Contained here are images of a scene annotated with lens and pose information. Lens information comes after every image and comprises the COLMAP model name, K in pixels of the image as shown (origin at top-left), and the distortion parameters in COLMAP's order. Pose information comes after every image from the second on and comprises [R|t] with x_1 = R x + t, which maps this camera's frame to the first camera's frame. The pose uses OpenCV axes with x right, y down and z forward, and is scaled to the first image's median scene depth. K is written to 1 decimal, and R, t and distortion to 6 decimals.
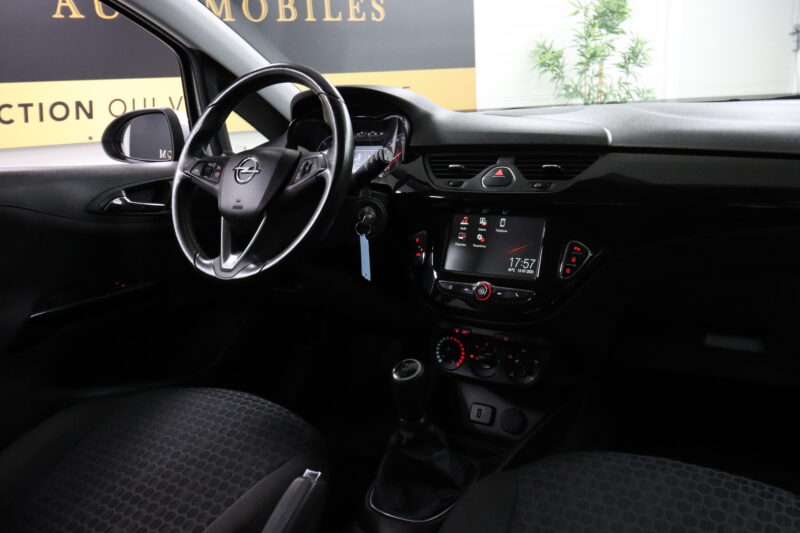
lens RADIAL K [[631.5, 0, 403.3], [0, 631.5, 267.5], [0, 0, 1]] dist [0.003906, -0.003271]
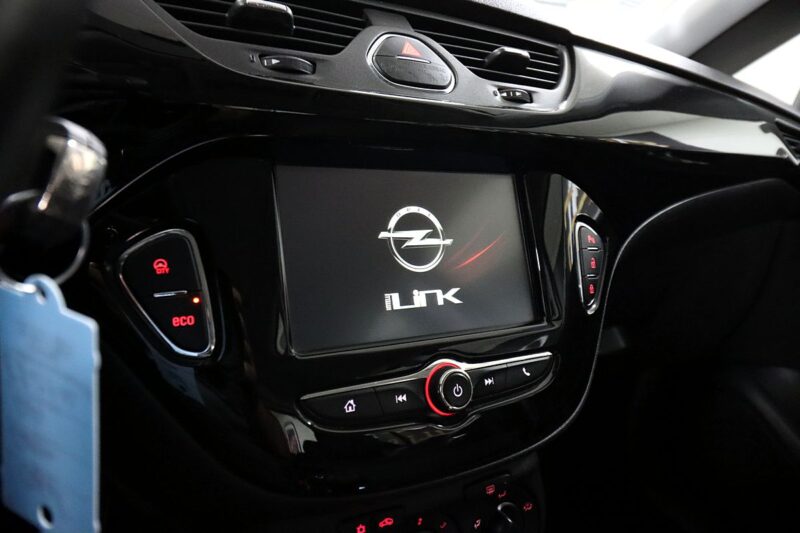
lens RADIAL K [[530.8, 0, 393.7], [0, 530.8, 250.7], [0, 0, 1]] dist [0.003131, -0.001769]
pose [[0.481082, -0.116431, 0.868910, -0.126402], [0.096006, 0.992177, 0.079794, -0.060885], [-0.871403, 0.045033, 0.488496, 0.851045]]
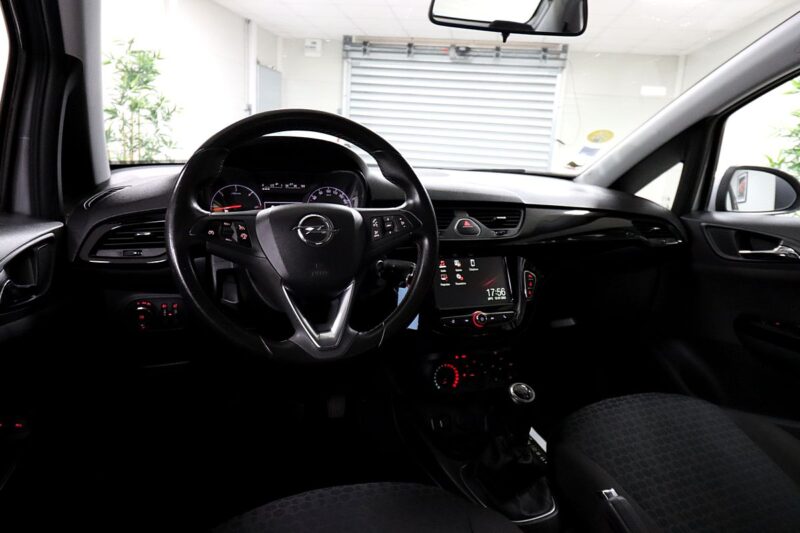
lens RADIAL K [[527.2, 0, 399.2], [0, 527.2, 267.6], [0, 0, 1]] dist [0.007222, 0.000655]
pose [[0.592762, -0.098619, 0.799317, -0.755778], [0.128760, 0.991313, 0.026821, -0.106942], [-0.795018, 0.087022, 0.600311, 0.480313]]
